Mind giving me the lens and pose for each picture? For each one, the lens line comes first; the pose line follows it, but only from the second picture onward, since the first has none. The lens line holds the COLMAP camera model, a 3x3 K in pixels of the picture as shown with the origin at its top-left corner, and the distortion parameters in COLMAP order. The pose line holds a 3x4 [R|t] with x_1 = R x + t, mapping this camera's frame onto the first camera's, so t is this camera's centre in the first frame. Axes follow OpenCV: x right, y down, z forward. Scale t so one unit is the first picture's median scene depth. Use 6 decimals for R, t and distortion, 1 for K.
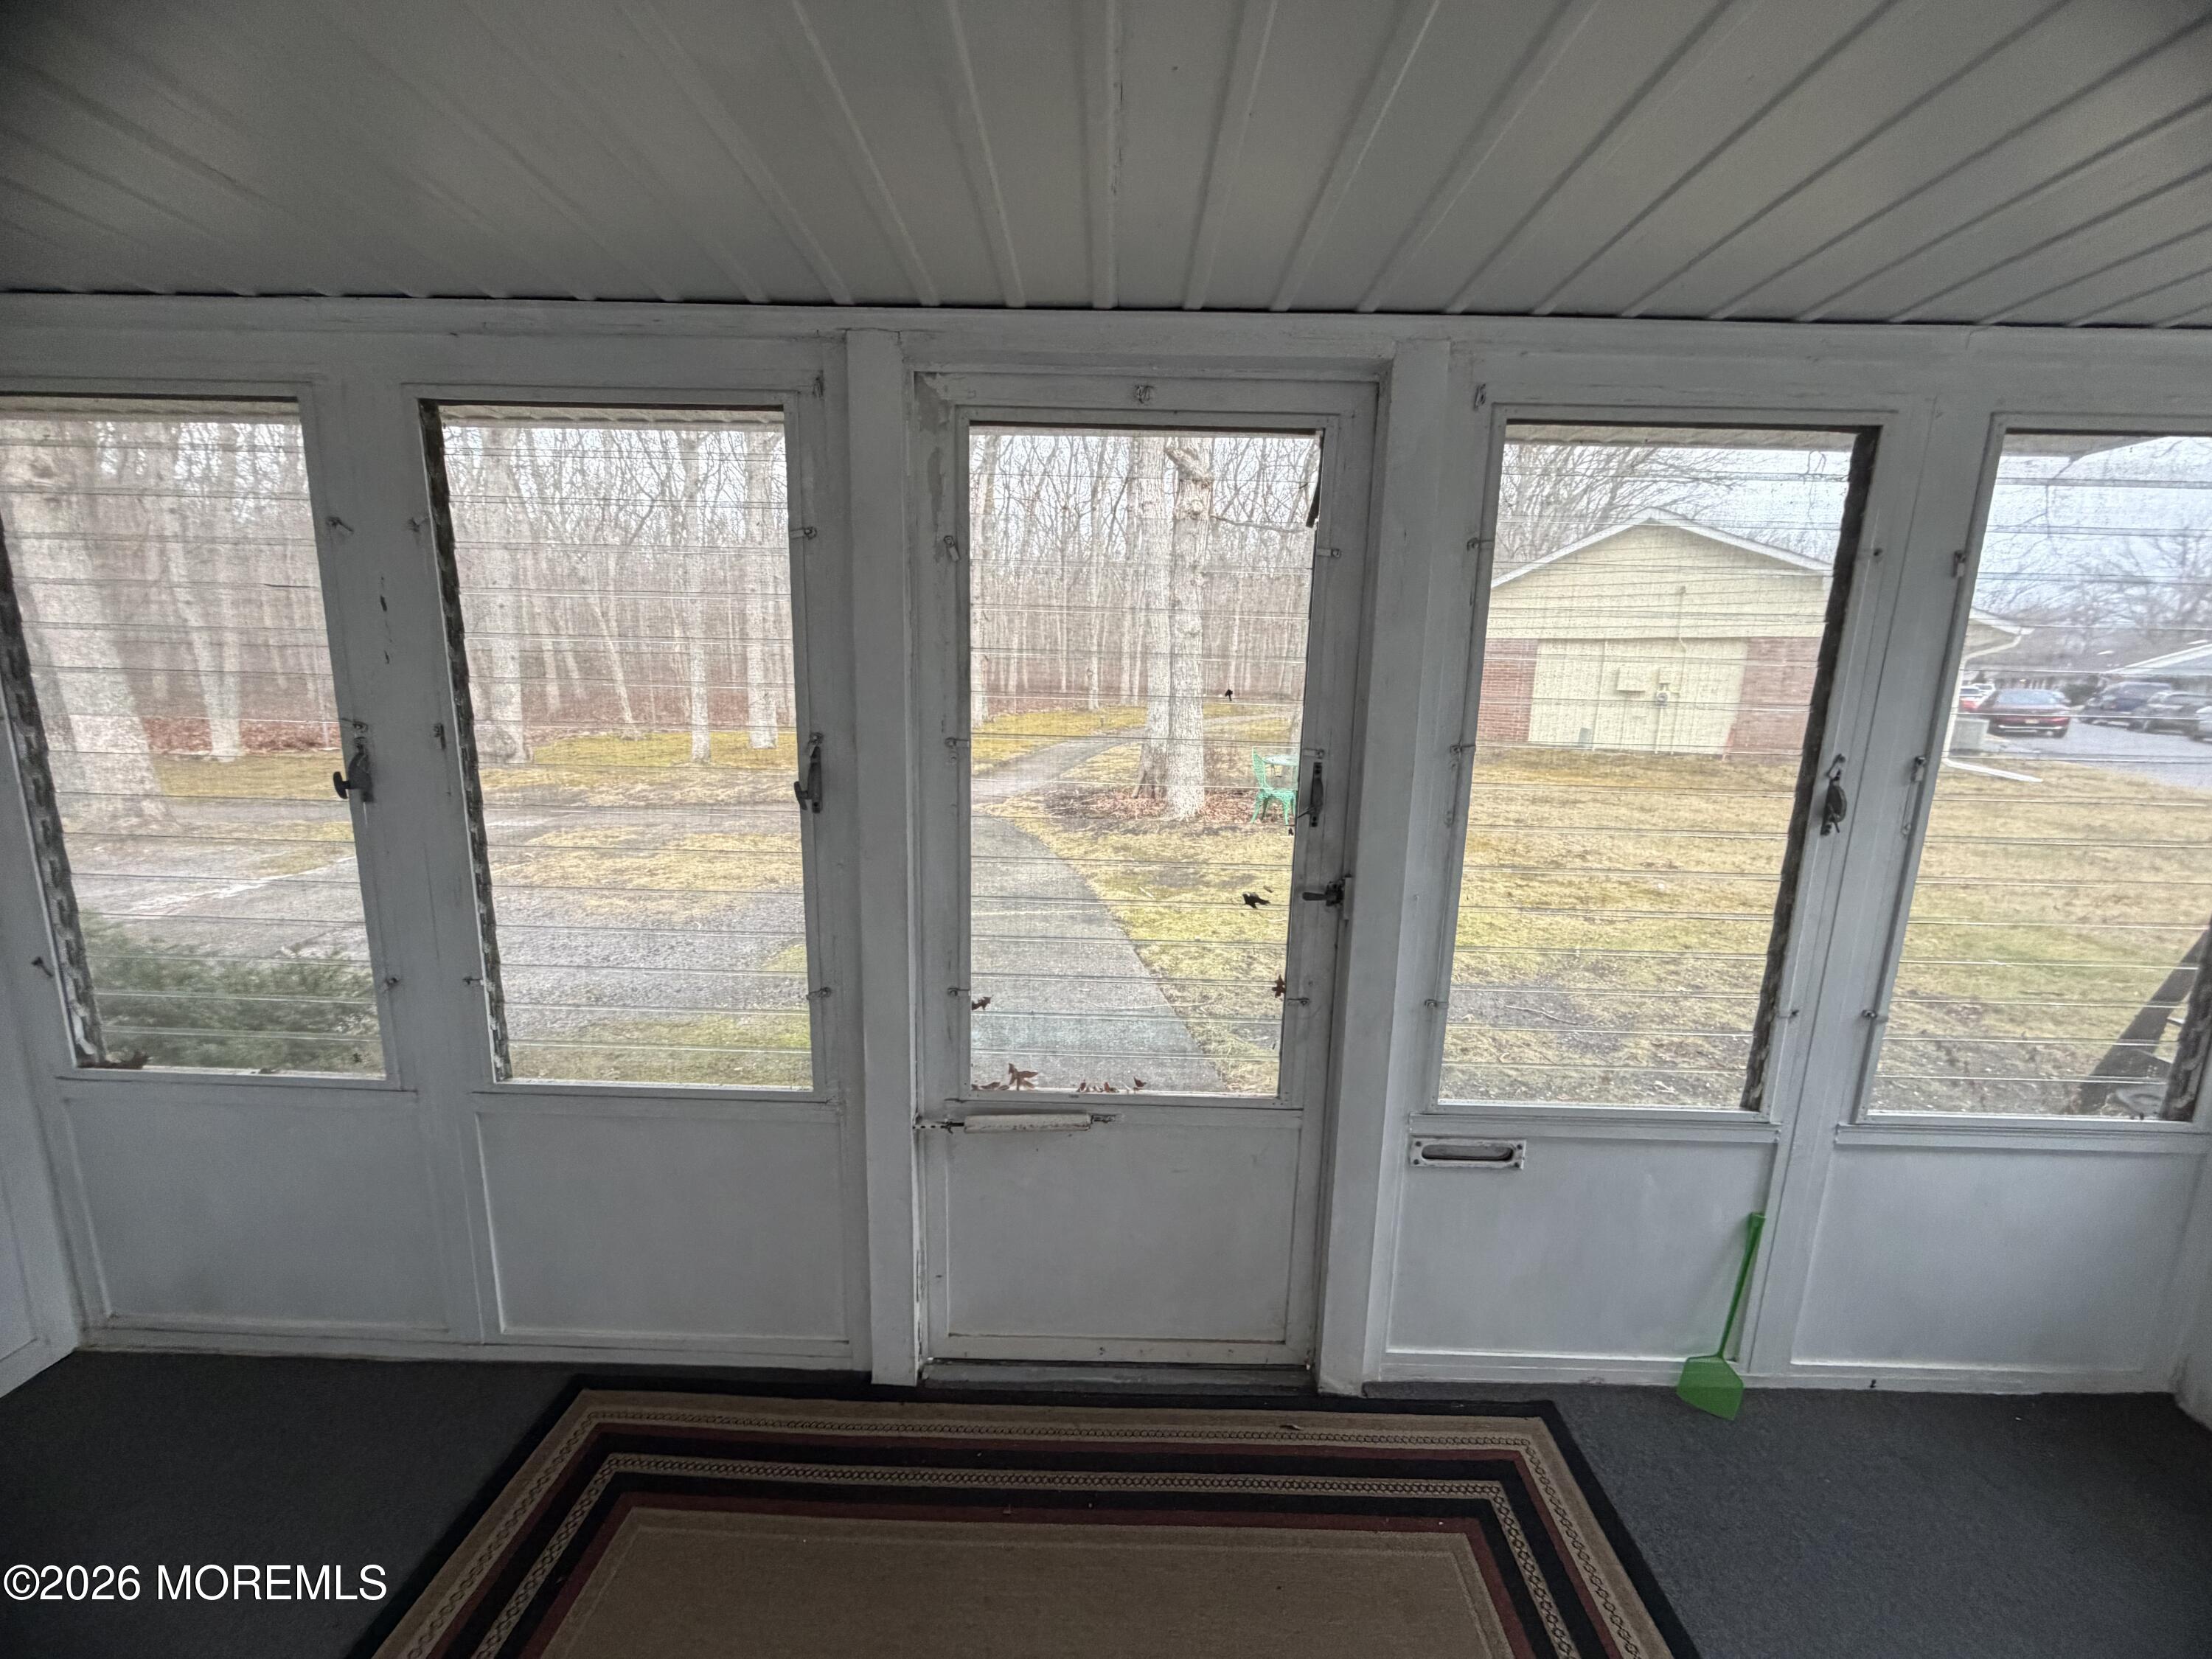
lens RADIAL K [[876.4, 0, 1098.9], [0, 876.4, 828.7], [0, 0, 1]] dist [-0.000873, -0.000045]
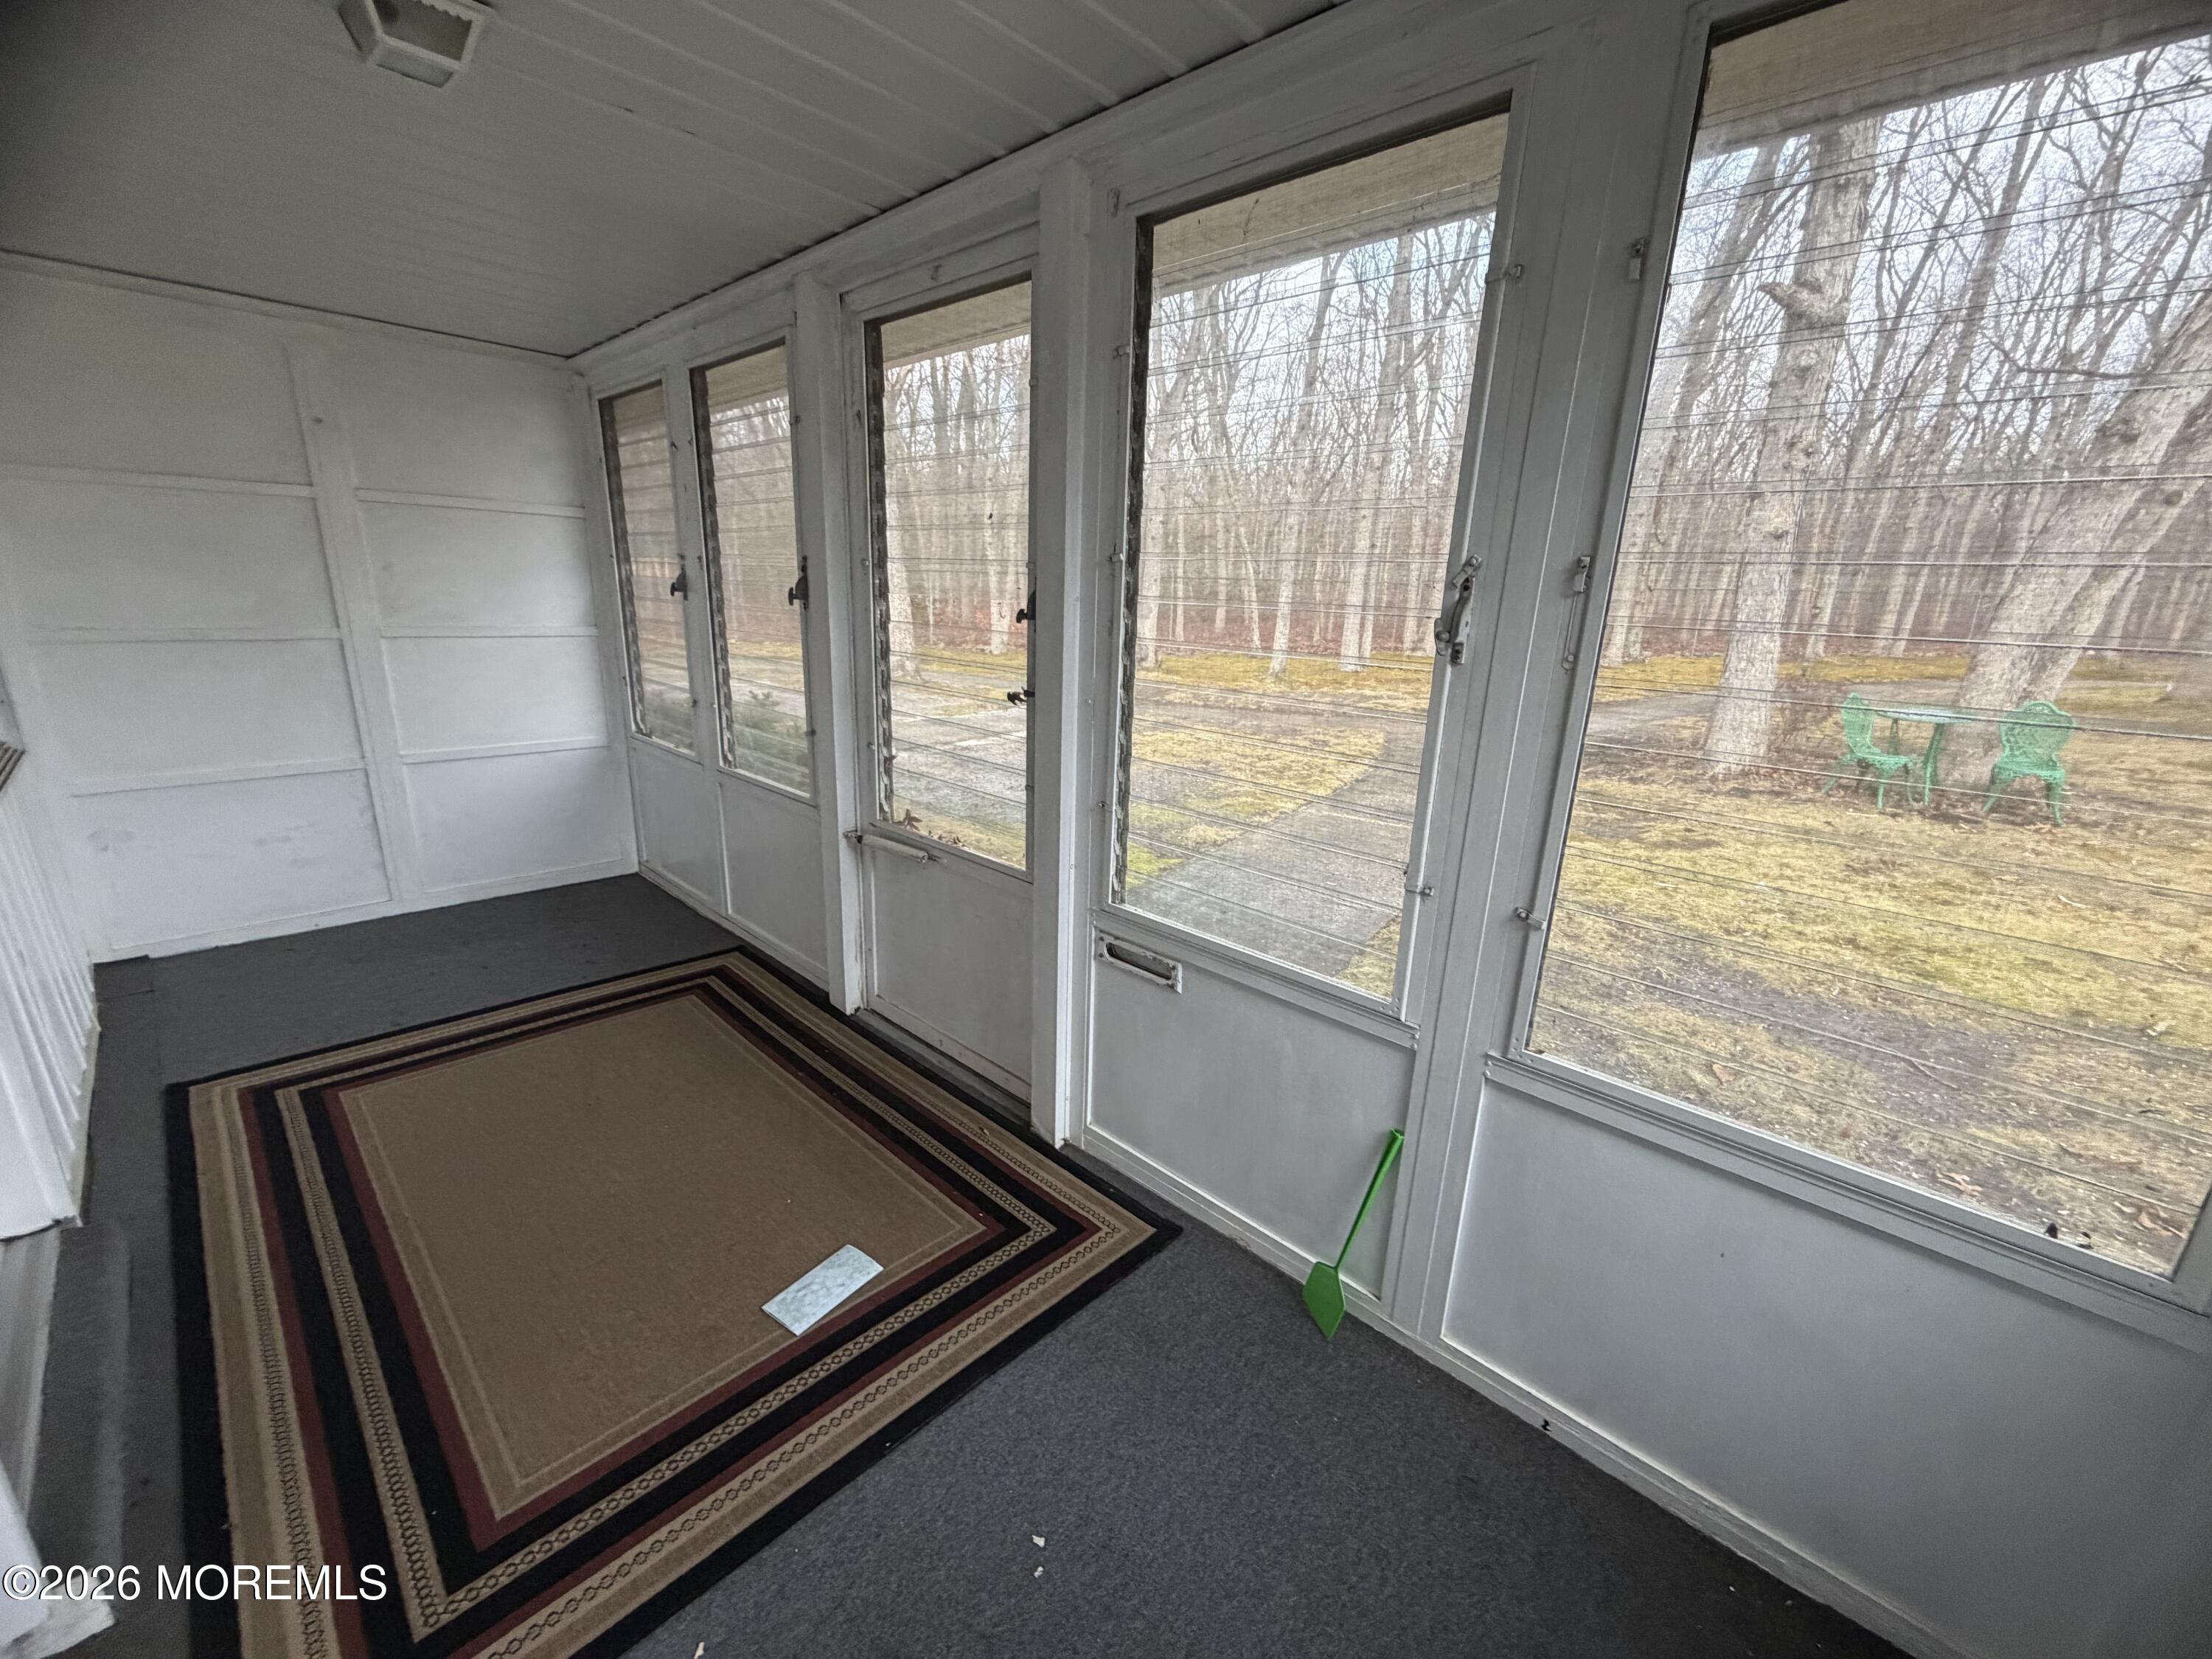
lens RADIAL K [[876.4, 0, 1099.7], [0, 876.4, 827.8], [0, 0, 1]] dist [-0.000873, -0.000045]
pose [[0.733008, 0.182288, -0.655340, 0.310498], [-0.139134, 0.983234, 0.117871, 0.028582], [0.665839, 0.004779, 0.746080, 0.055139]]
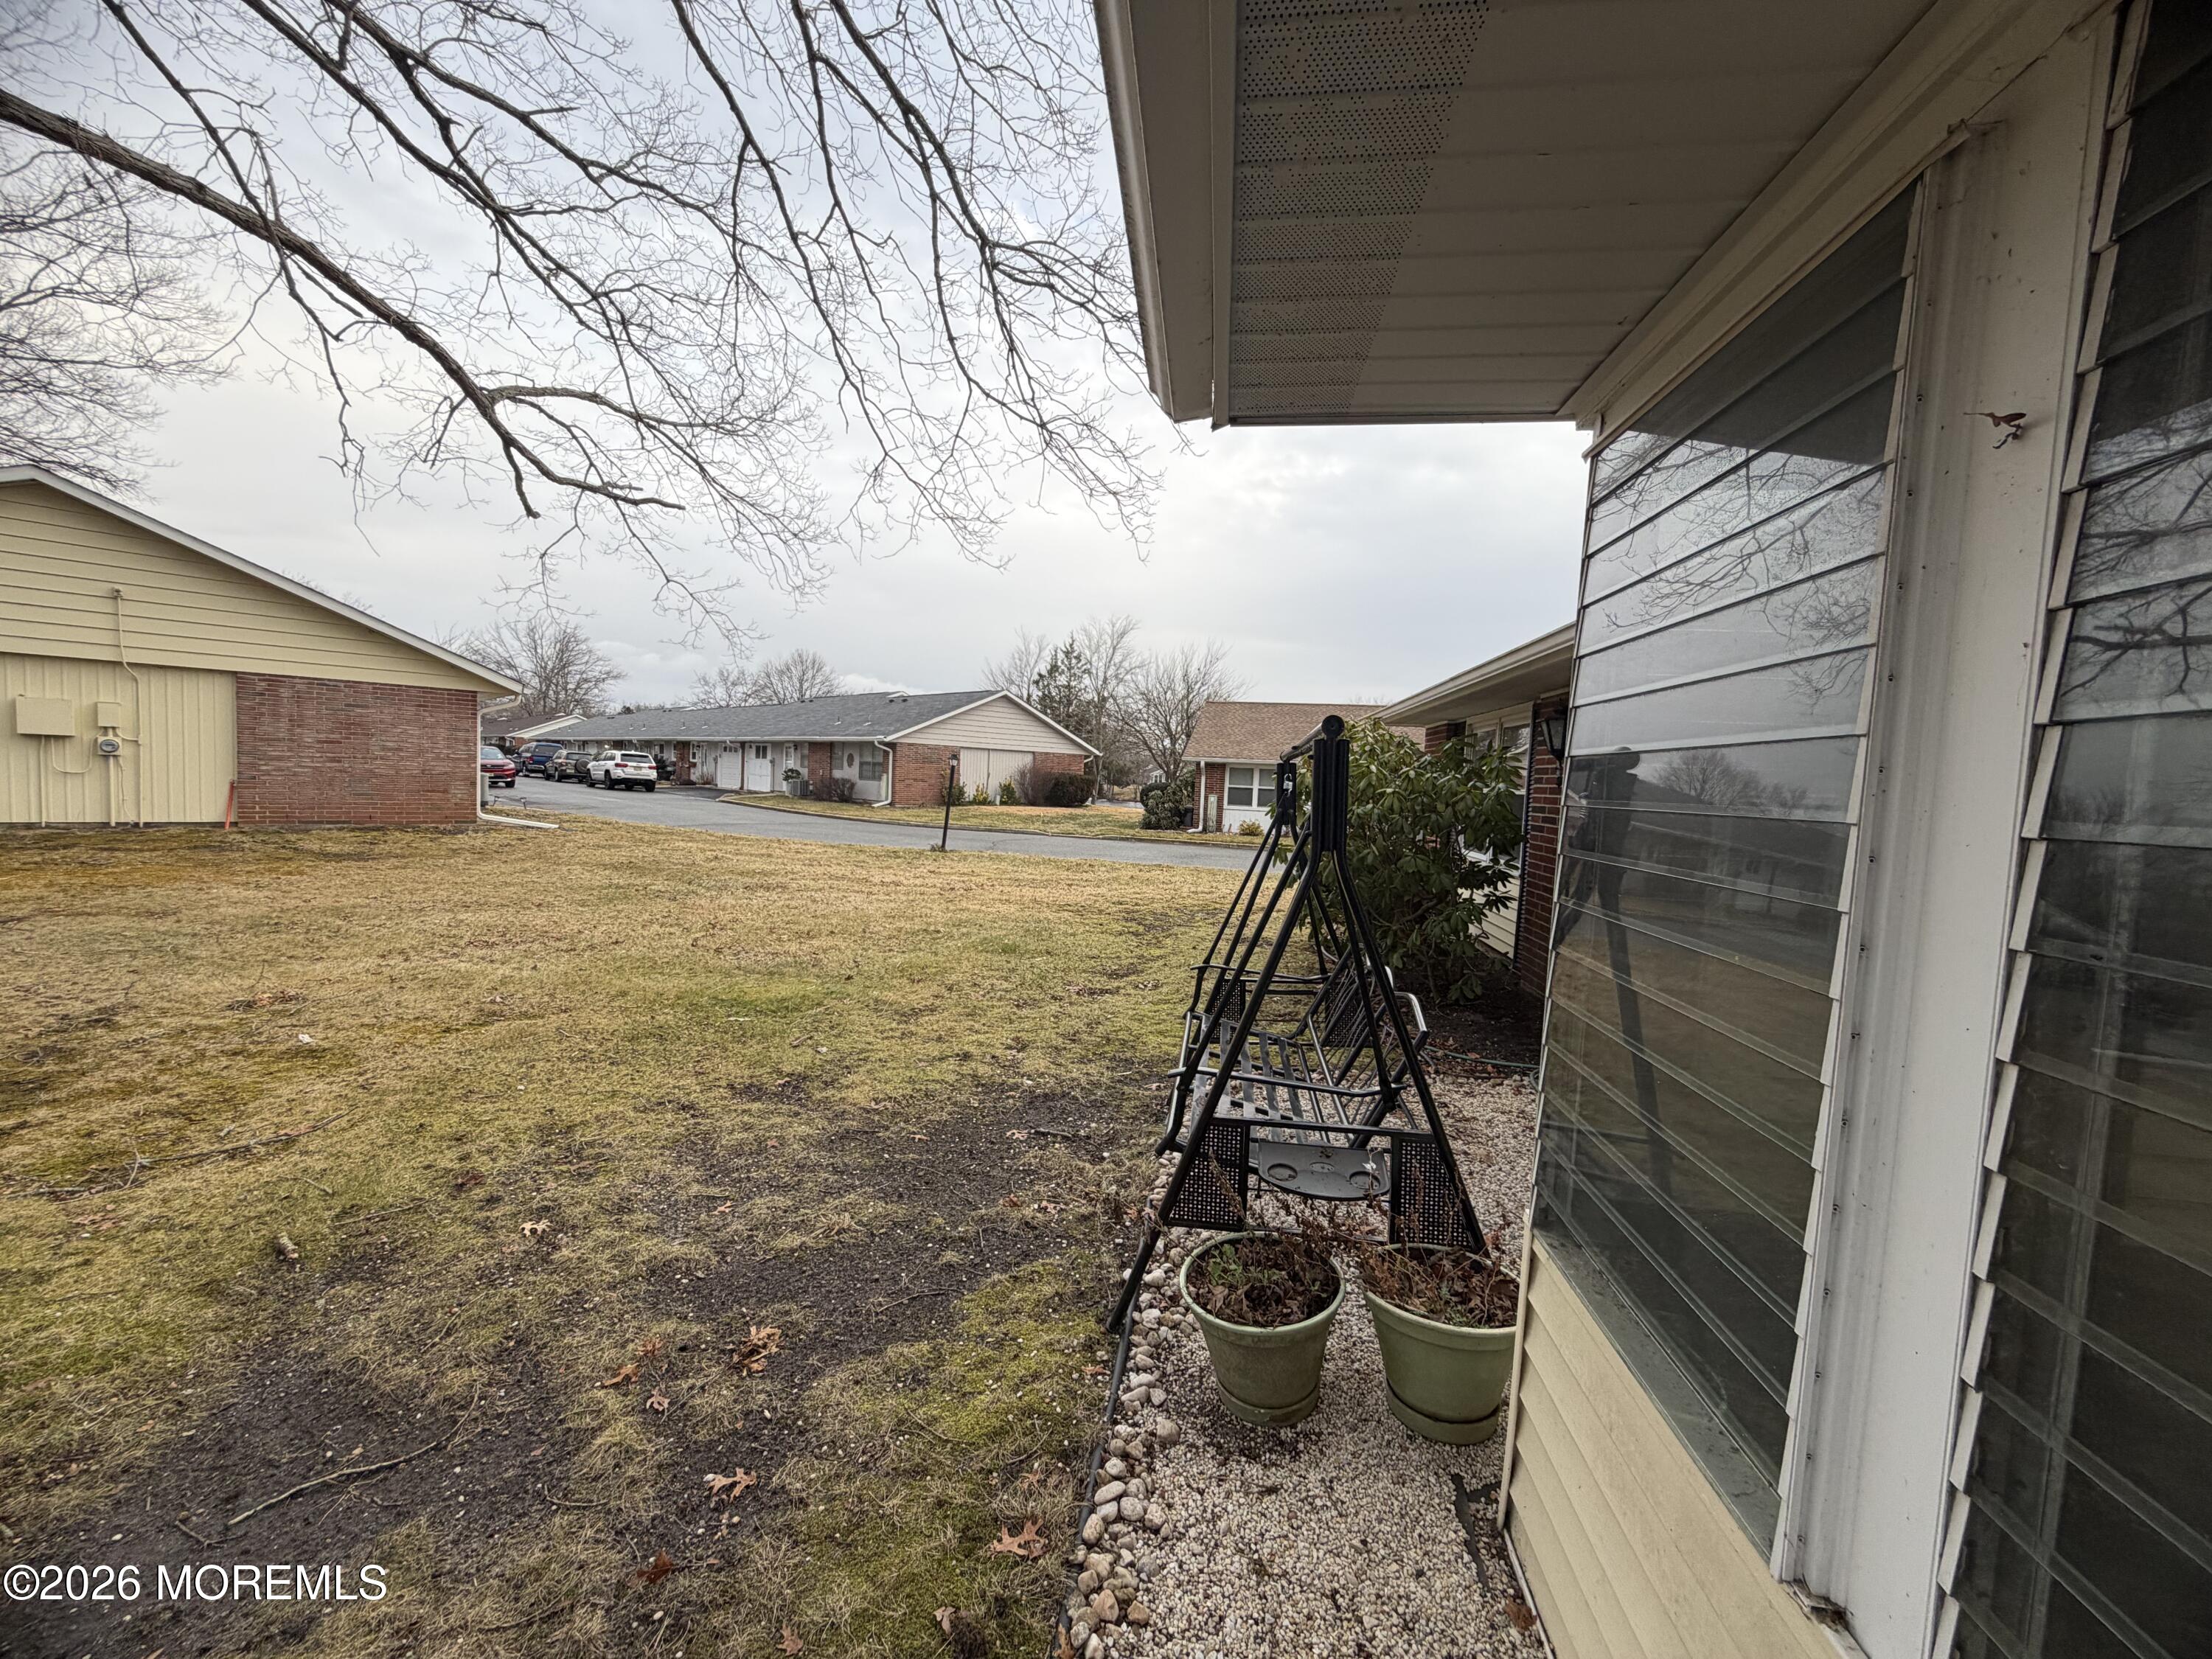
lens RADIAL K [[876.4, 0, 1100.0], [0, 876.4, 832.9], [0, 0, 1]] dist [-0.000873, -0.000045]
pose [[0.117356, -0.078535, 0.989980, 0.108369], [0.135310, 0.988836, 0.062404, -0.047181], [-0.983829, 0.126630, 0.126673, 0.376298]]
